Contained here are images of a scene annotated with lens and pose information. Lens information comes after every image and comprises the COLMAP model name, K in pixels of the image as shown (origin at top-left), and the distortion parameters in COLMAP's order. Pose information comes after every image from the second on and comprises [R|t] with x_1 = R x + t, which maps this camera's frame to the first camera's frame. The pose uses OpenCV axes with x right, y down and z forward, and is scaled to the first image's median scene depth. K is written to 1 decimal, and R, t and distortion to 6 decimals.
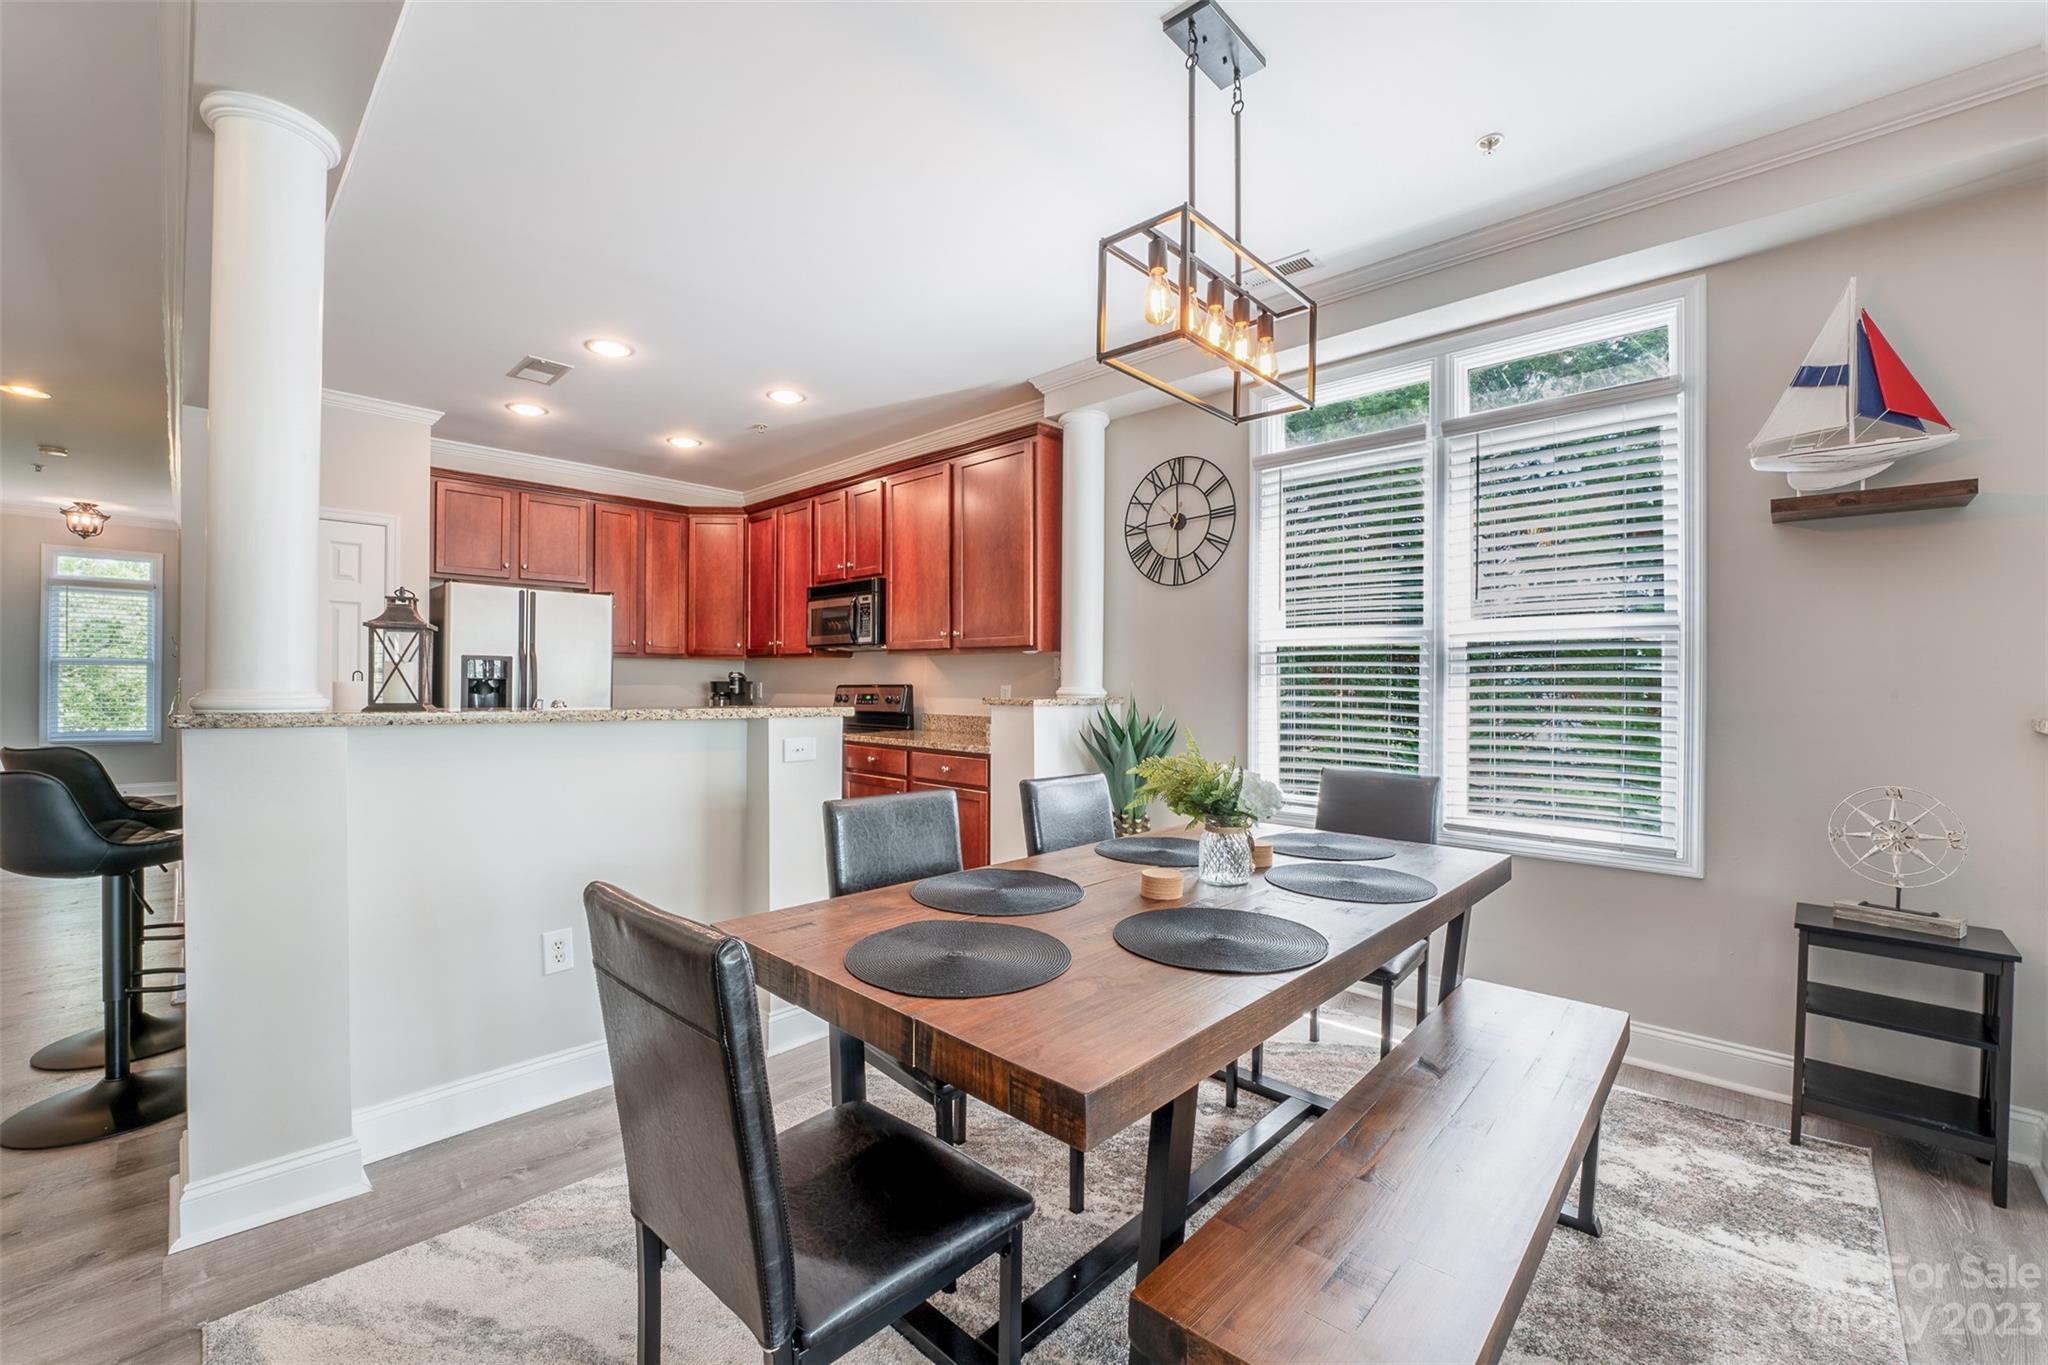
lens RADIAL K [[827.9, 0, 1018.5], [0, 827.9, 683.7], [0, 0, 1]] dist [-0.027569, 0.000083]
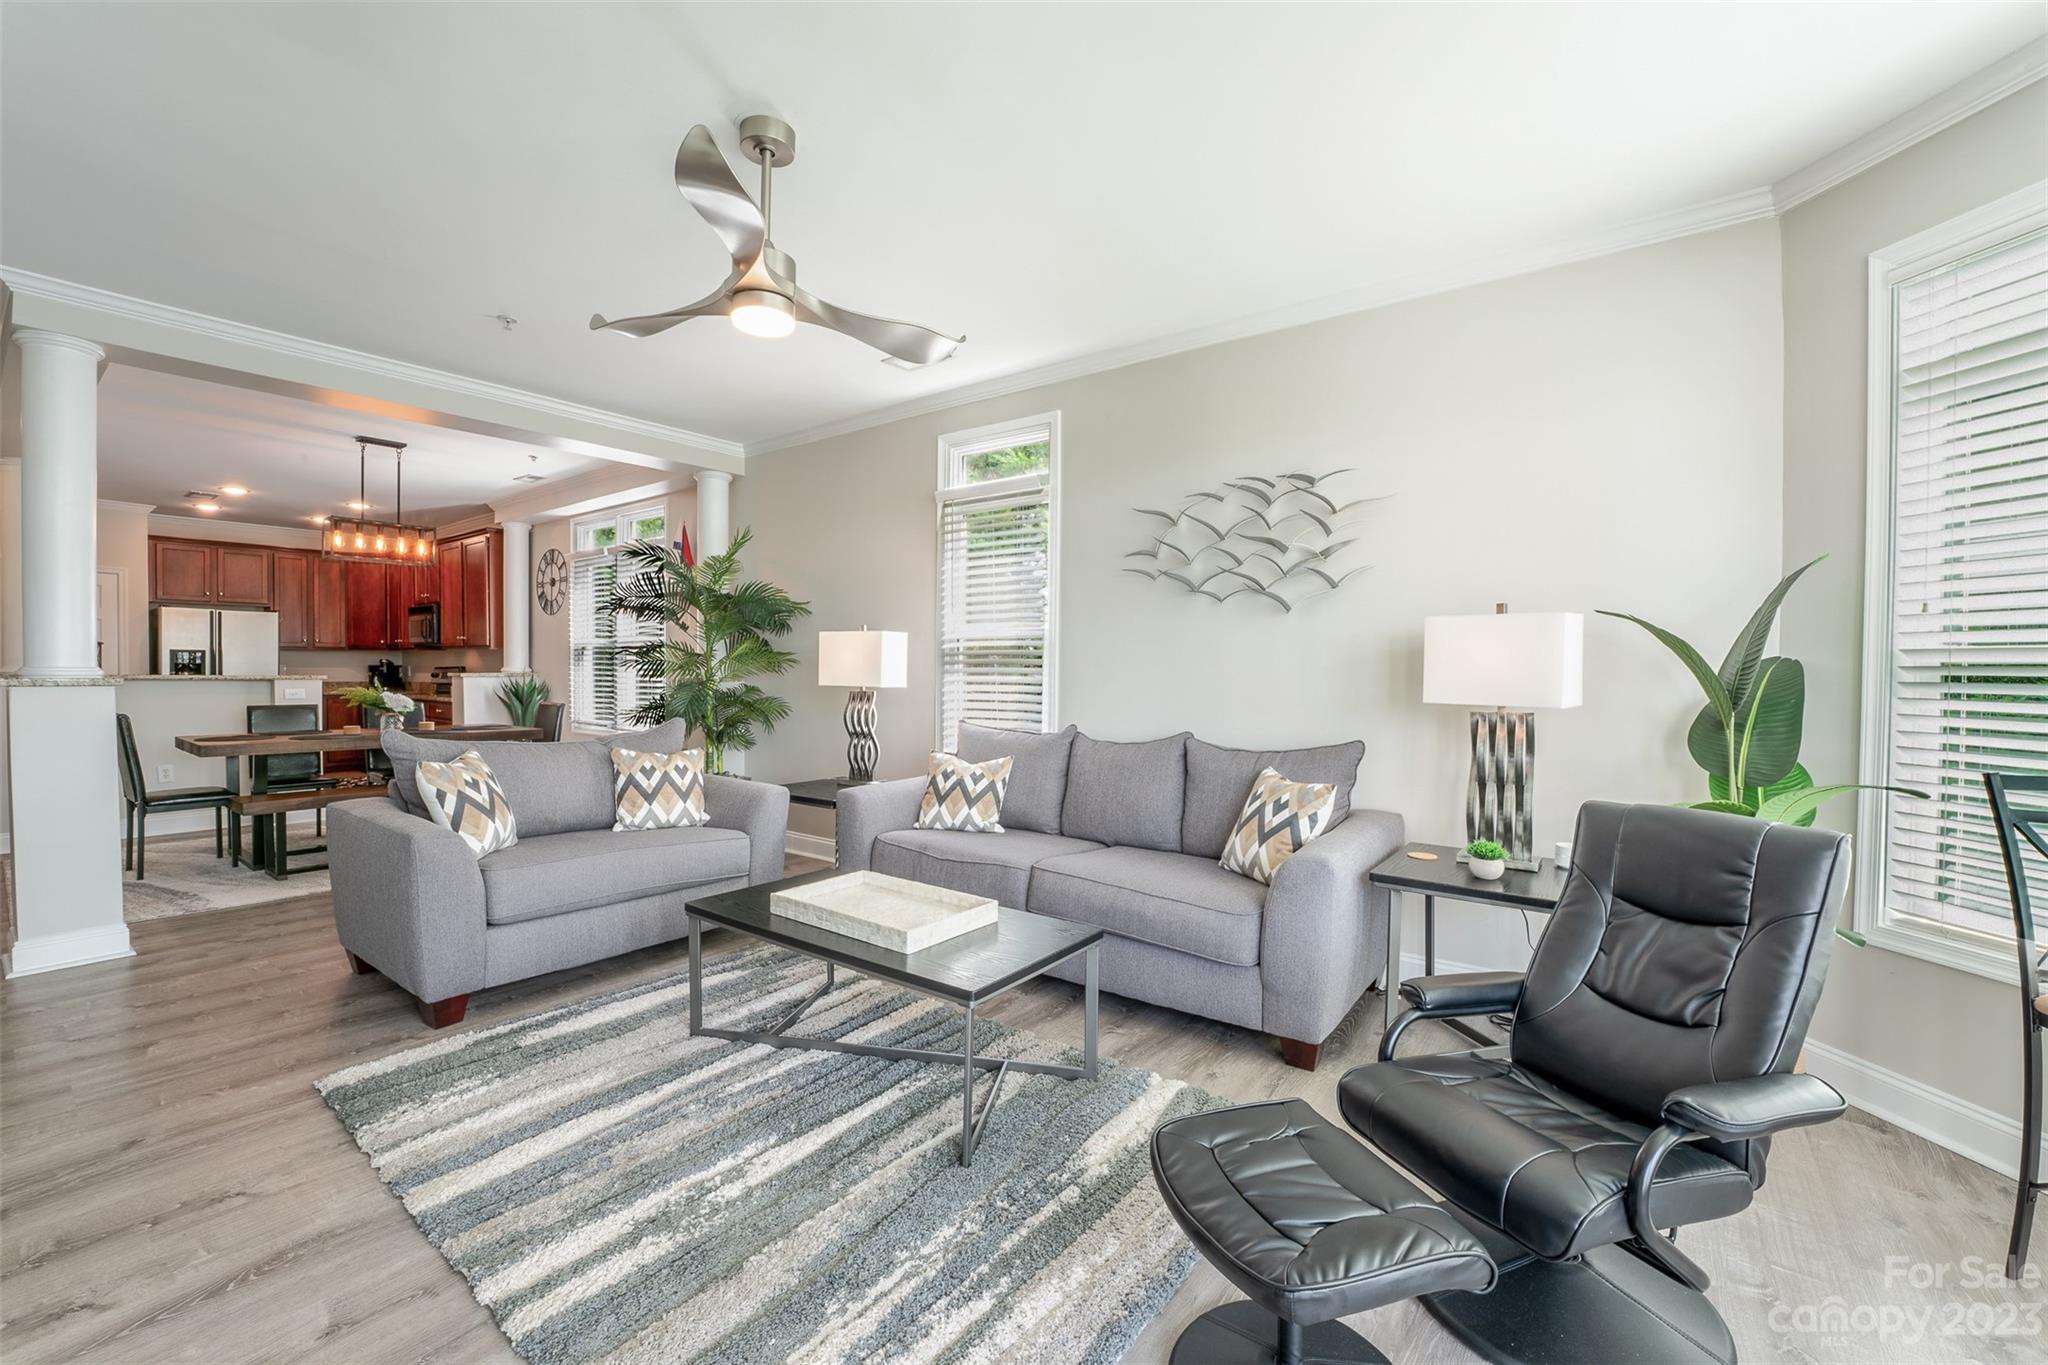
lens RADIAL K [[827.9, 0, 1018.5], [0, 827.9, 683.7], [0, 0, 1]] dist [-0.027569, 0.000083]
pose [[0.993054, -0.002474, 0.117636, 1.066082], [0.000222, 0.999817, 0.019149, 0.004892], [-0.117662, -0.018990, 0.992872, -1.056869]]
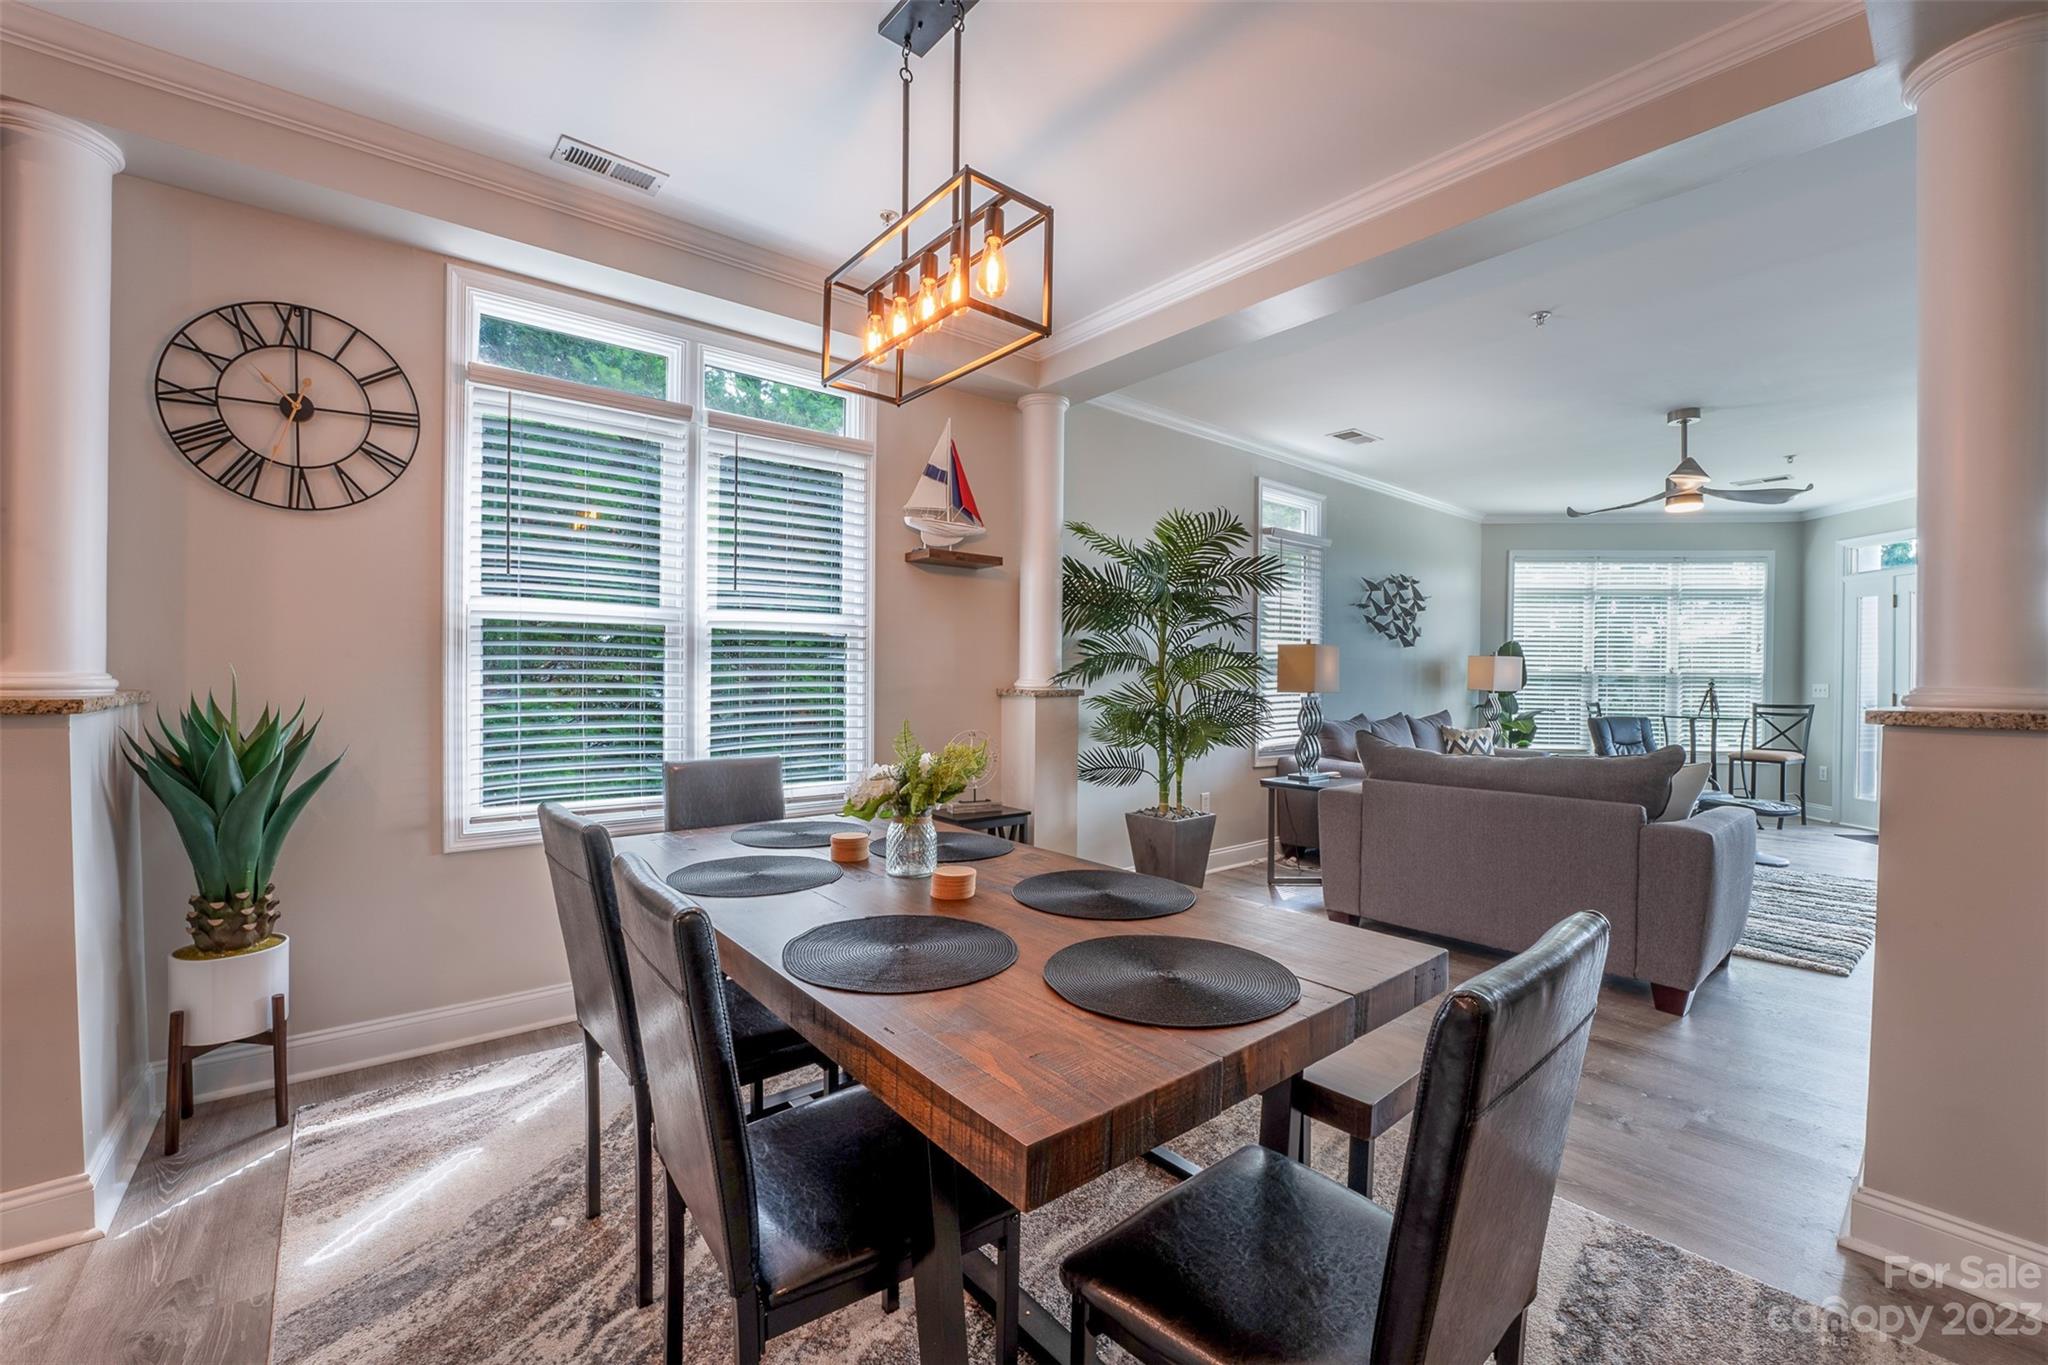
lens RADIAL K [[827.9, 0, 1018.5], [0, 827.9, 683.7], [0, 0, 1]] dist [-0.027569, 0.000083]
pose [[0.113353, -0.018236, 0.993387, -0.359687], [-0.004842, 0.999810, 0.018906, -0.001676], [-0.993543, -0.006953, 0.113243, 0.391088]]
